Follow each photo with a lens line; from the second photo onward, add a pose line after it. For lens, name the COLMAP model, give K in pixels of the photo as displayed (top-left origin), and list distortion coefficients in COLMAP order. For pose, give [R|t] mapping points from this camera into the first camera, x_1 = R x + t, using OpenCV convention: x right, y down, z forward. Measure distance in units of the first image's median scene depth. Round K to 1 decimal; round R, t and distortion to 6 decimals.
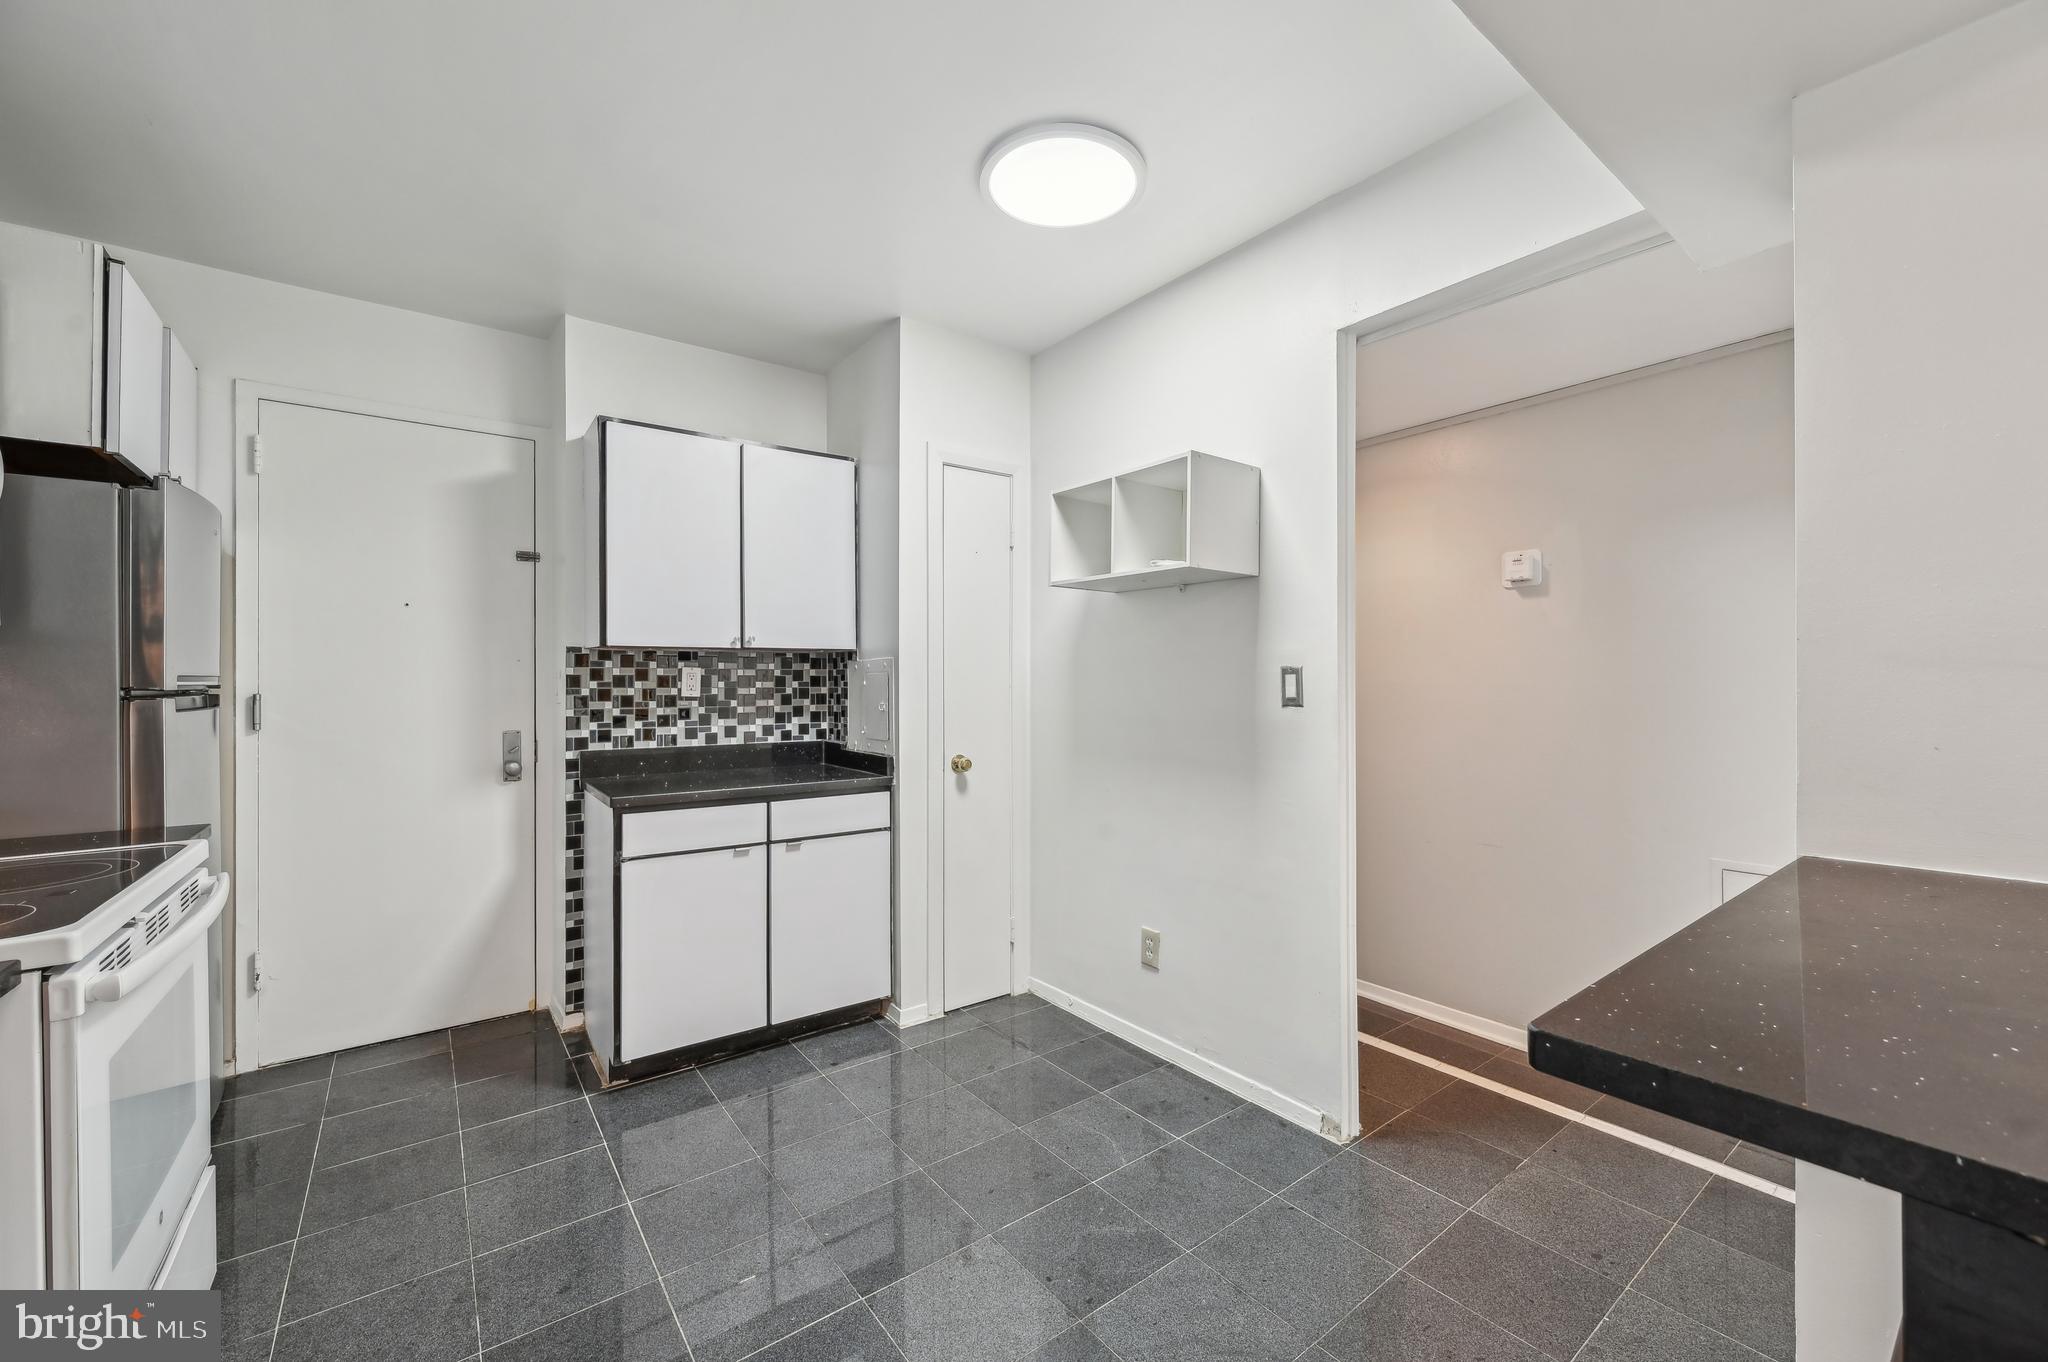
lens RADIAL K [[812.8, 0, 1028.7], [0, 812.8, 670.3], [0, 0, 1]] dist [-0.000002, -0.000055]
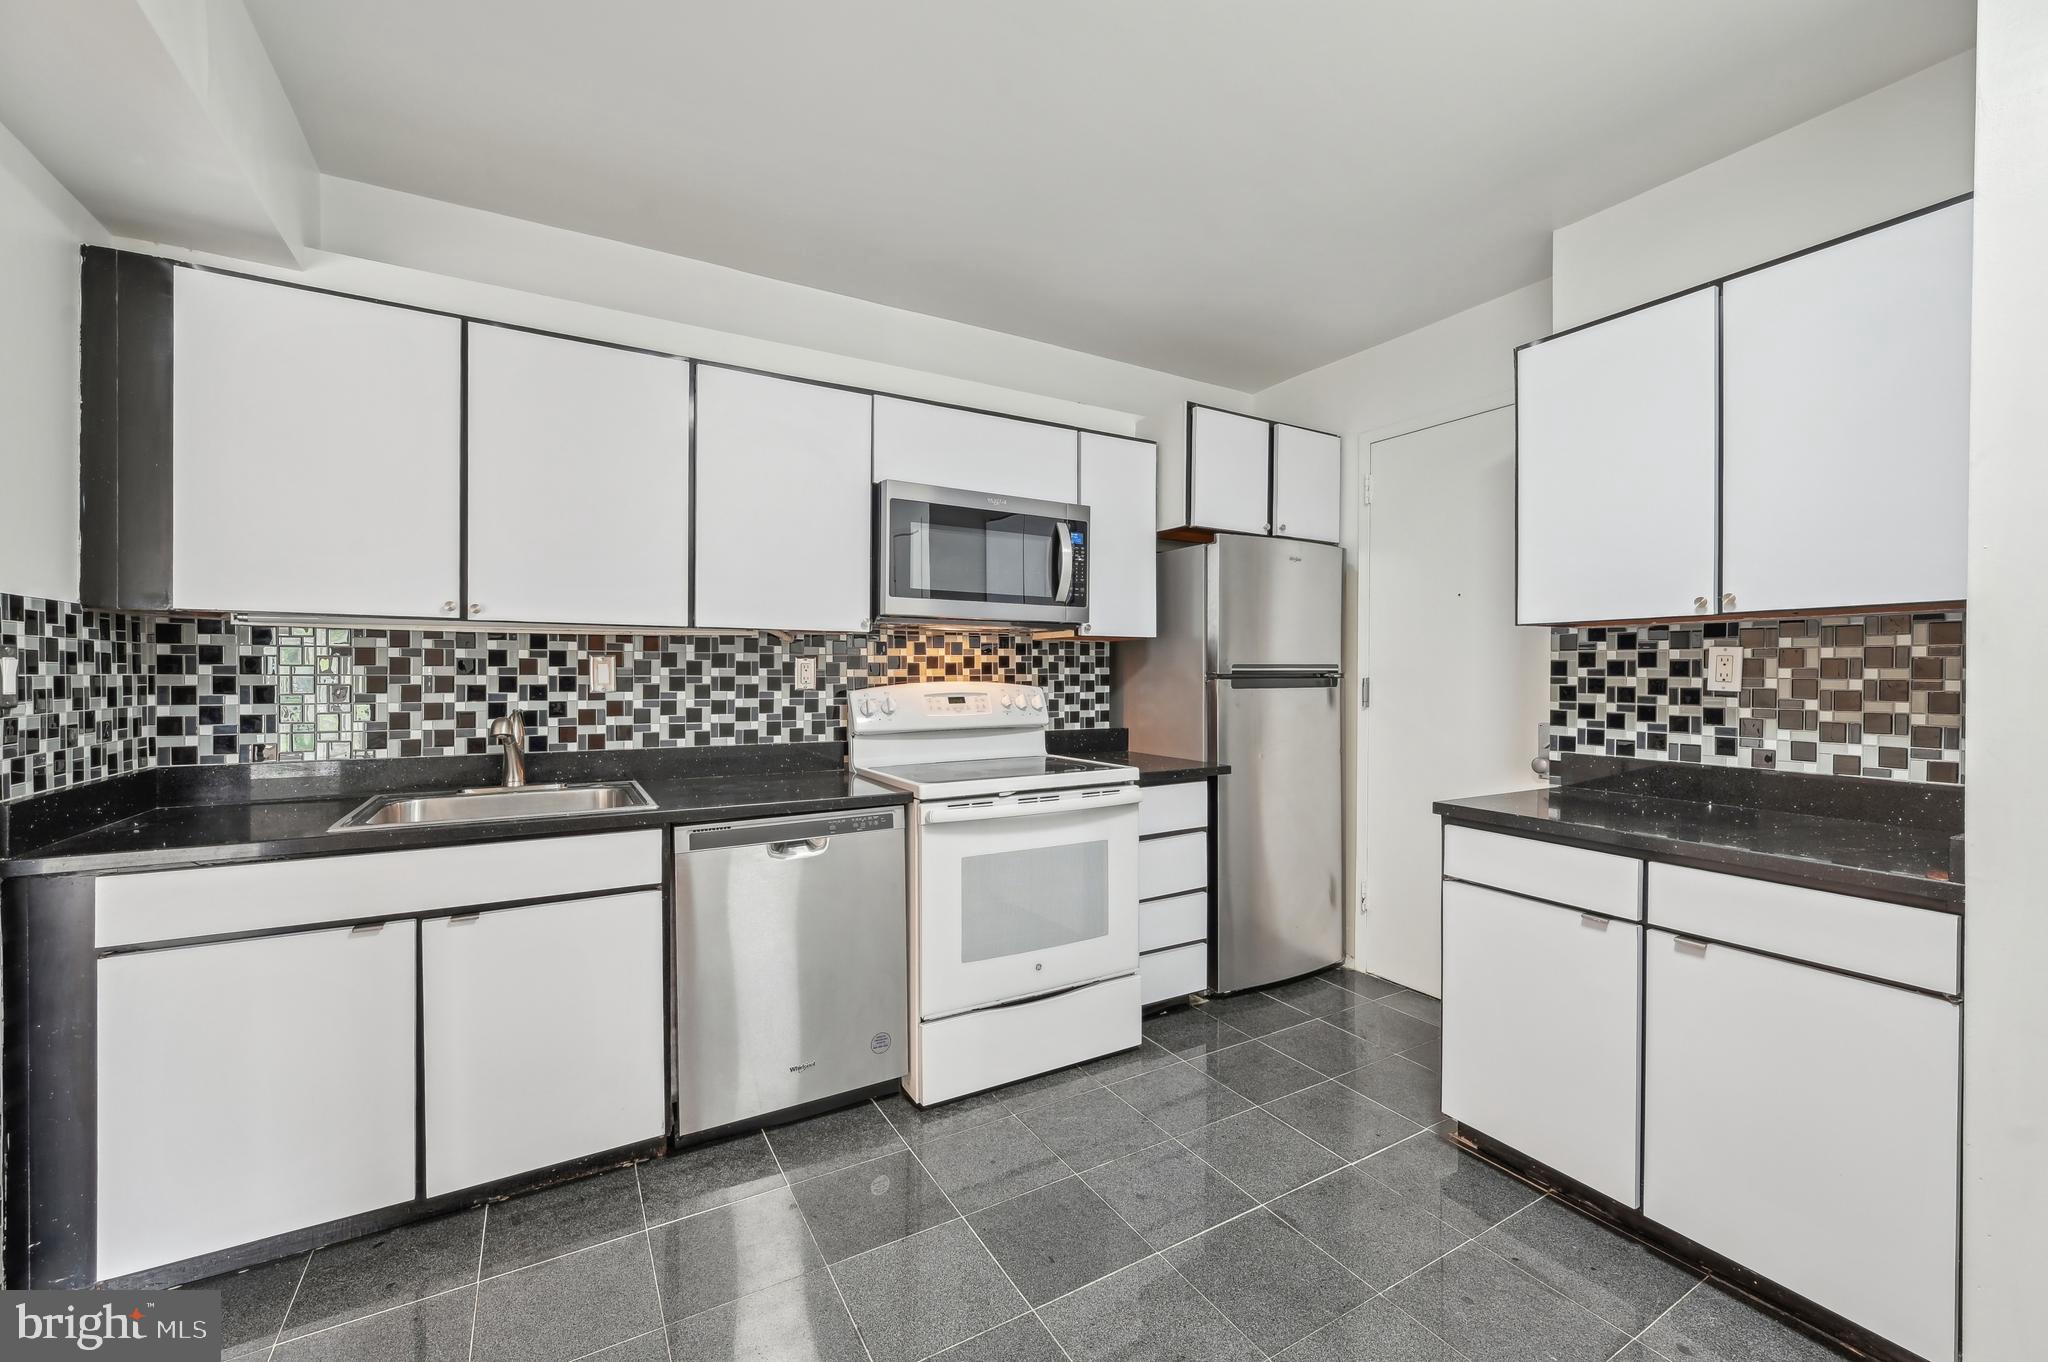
lens RADIAL K [[812.8, 0, 1028.7], [0, 812.8, 670.3], [0, 0, 1]] dist [-0.000002, -0.000055]
pose [[-0.120409, 0.000319, -0.992724, 0.315308], [0.011718, 0.999931, -0.001100, 0.009833], [0.992655, -0.011765, -0.120404, 0.530881]]
